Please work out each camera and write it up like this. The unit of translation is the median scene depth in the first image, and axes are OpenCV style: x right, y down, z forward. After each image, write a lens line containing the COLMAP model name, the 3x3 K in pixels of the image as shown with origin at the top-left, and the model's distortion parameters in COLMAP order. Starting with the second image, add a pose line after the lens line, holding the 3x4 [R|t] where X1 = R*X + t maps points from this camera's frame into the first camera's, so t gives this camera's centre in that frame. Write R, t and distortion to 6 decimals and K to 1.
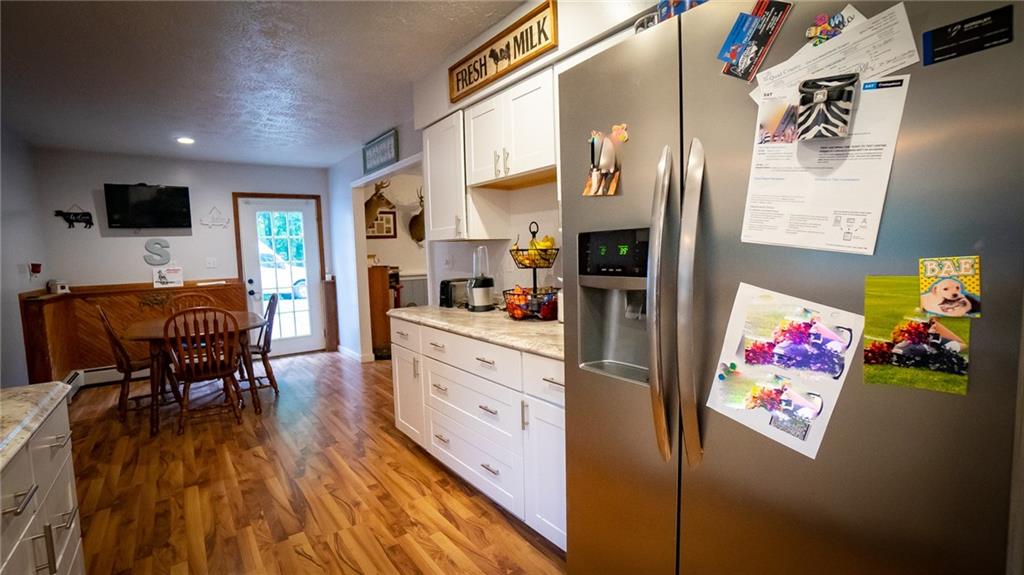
lens RADIAL K [[451.1, 0, 510.7], [0, 451.1, 284.9], [0, 0, 1]] dist [-0.030720, 0.004570]
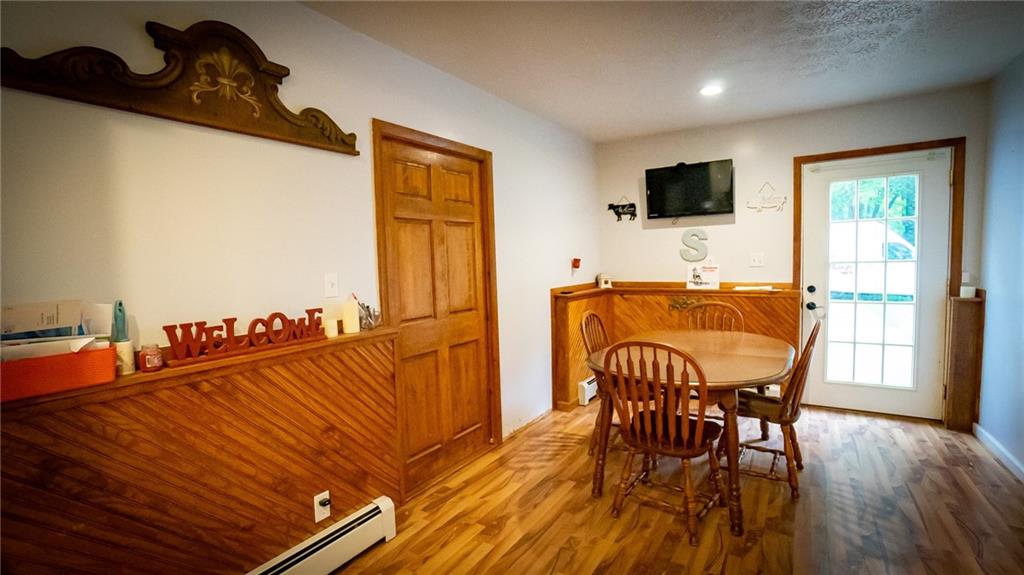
lens RADIAL K [[451.1, 0, 513.6], [0, 451.1, 284.6], [0, 0, 1]] dist [-0.030720, 0.004570]
pose [[0.319455, 0.082771, -0.943980, -0.118353], [-0.052266, 0.996201, 0.069662, -0.043738], [0.946159, 0.027084, 0.322567, 0.433028]]
